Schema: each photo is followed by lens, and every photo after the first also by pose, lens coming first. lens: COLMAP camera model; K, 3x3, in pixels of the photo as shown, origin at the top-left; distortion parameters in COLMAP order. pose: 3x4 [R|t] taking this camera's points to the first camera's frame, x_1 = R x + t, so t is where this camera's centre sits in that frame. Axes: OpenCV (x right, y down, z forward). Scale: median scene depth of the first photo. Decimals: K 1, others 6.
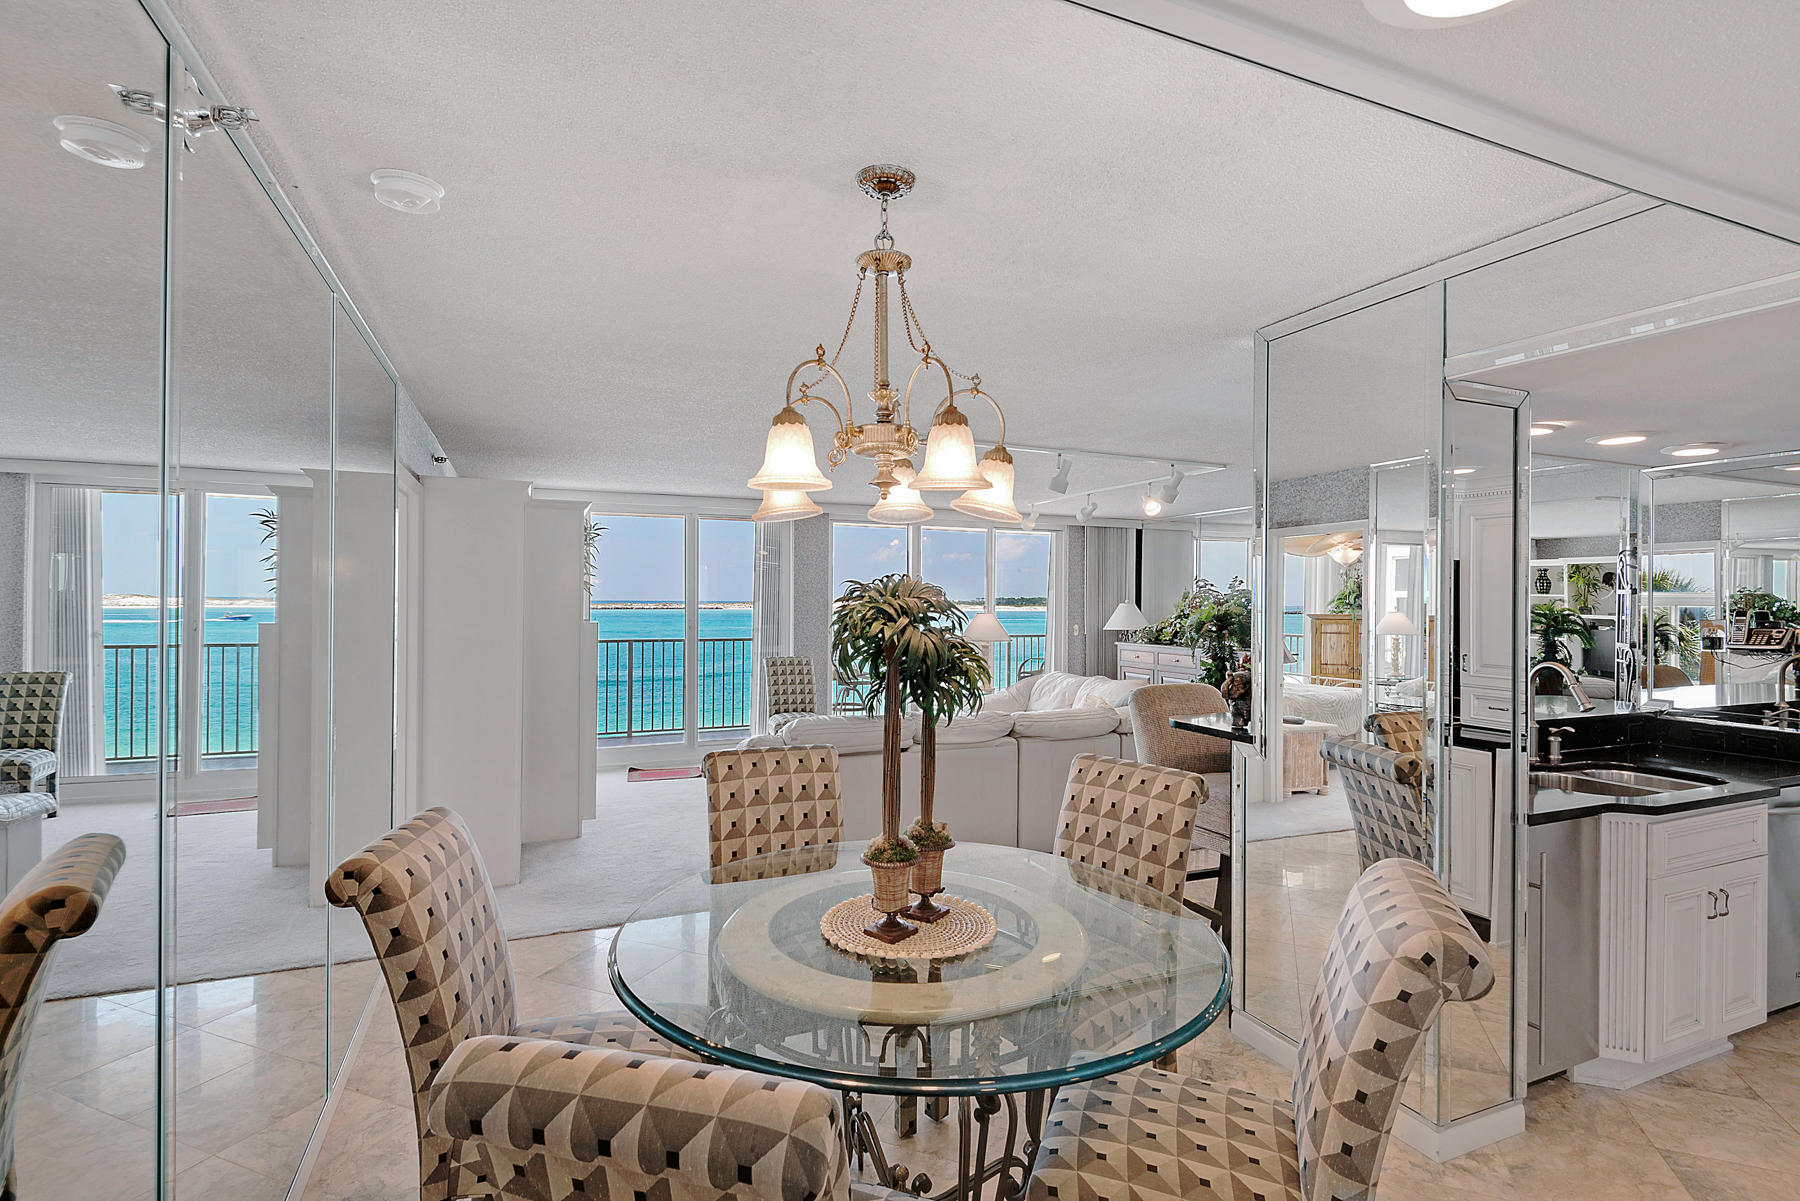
lens RADIAL K [[857.3, 0, 900.0], [0, 857.3, 600.5], [0, 0, 1]] dist [-0.000880, -0.000217]
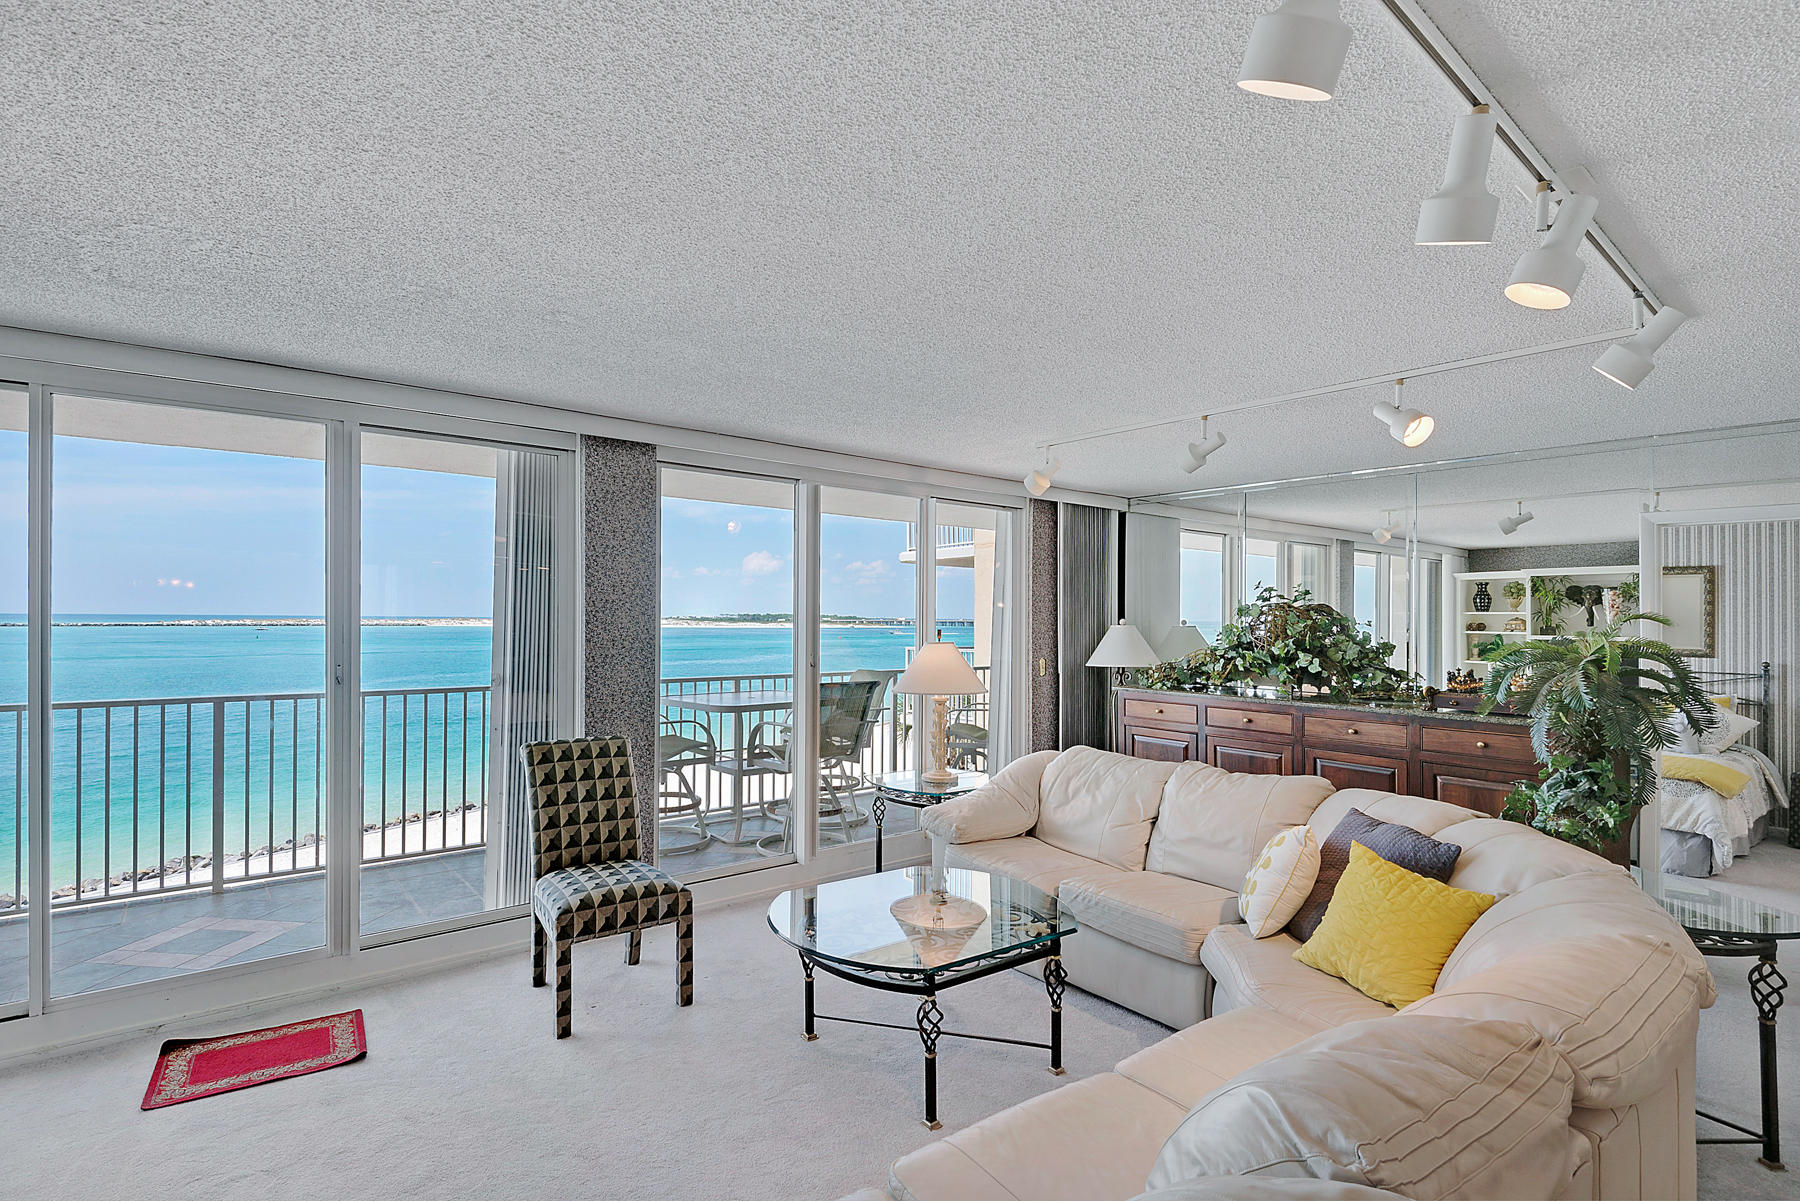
lens RADIAL K [[883.9, 0, 900.0], [0, 883.9, 600.5], [0, 0, 1]] dist [0.000037, 0.000127]
pose [[0.958022, 0.007229, 0.286602, -0.085766], [-0.001863, 0.999818, -0.018989, -0.001742], [-0.286687, 0.017658, 0.957861, 0.411695]]
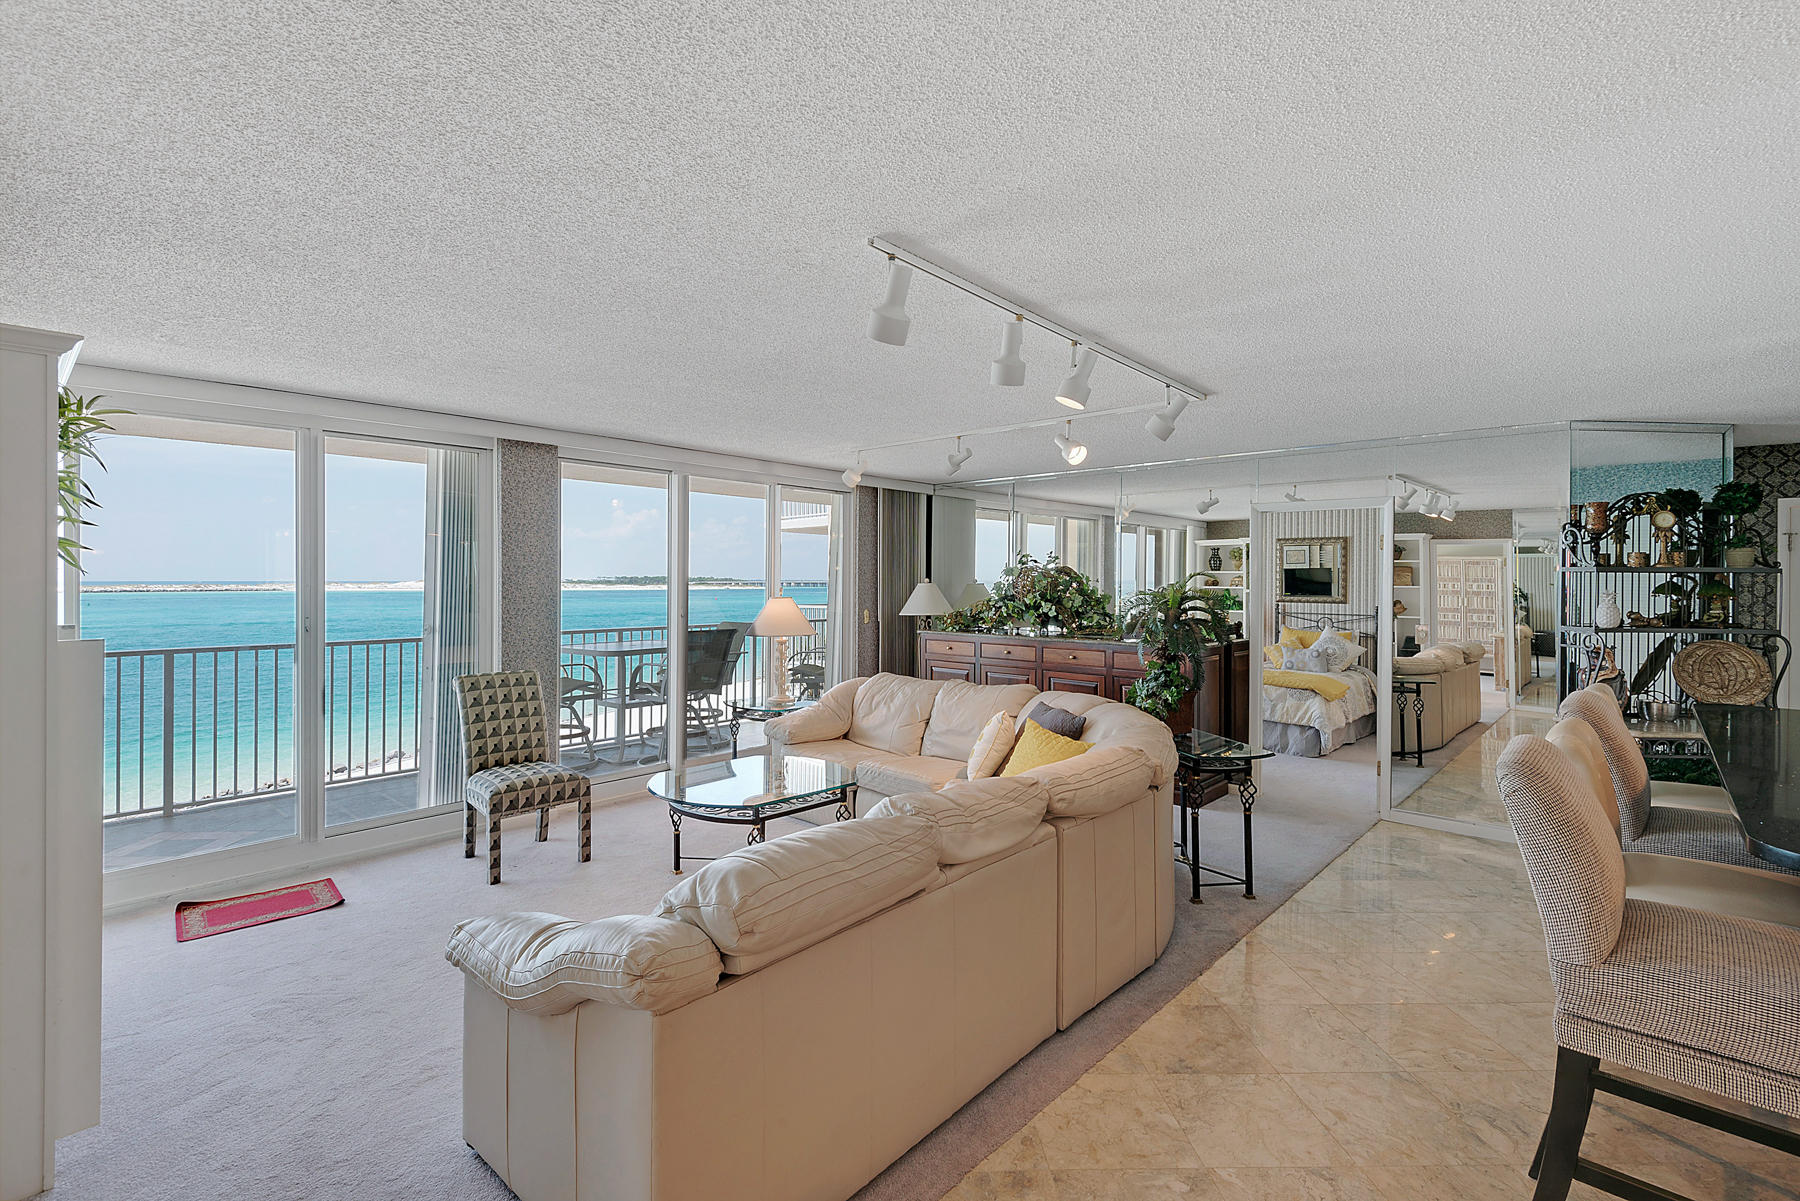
lens RADIAL K [[843.0, 0, 869.0], [0, 843.0, 552.2], [0, 0, 1]] dist [0.026776, -0.019518]
pose [[0.920641, 0.007932, 0.390329, -0.105395], [0.004536, 0.999509, -0.031010, -0.001199], [-0.390383, 0.030320, 0.920153, 0.280867]]
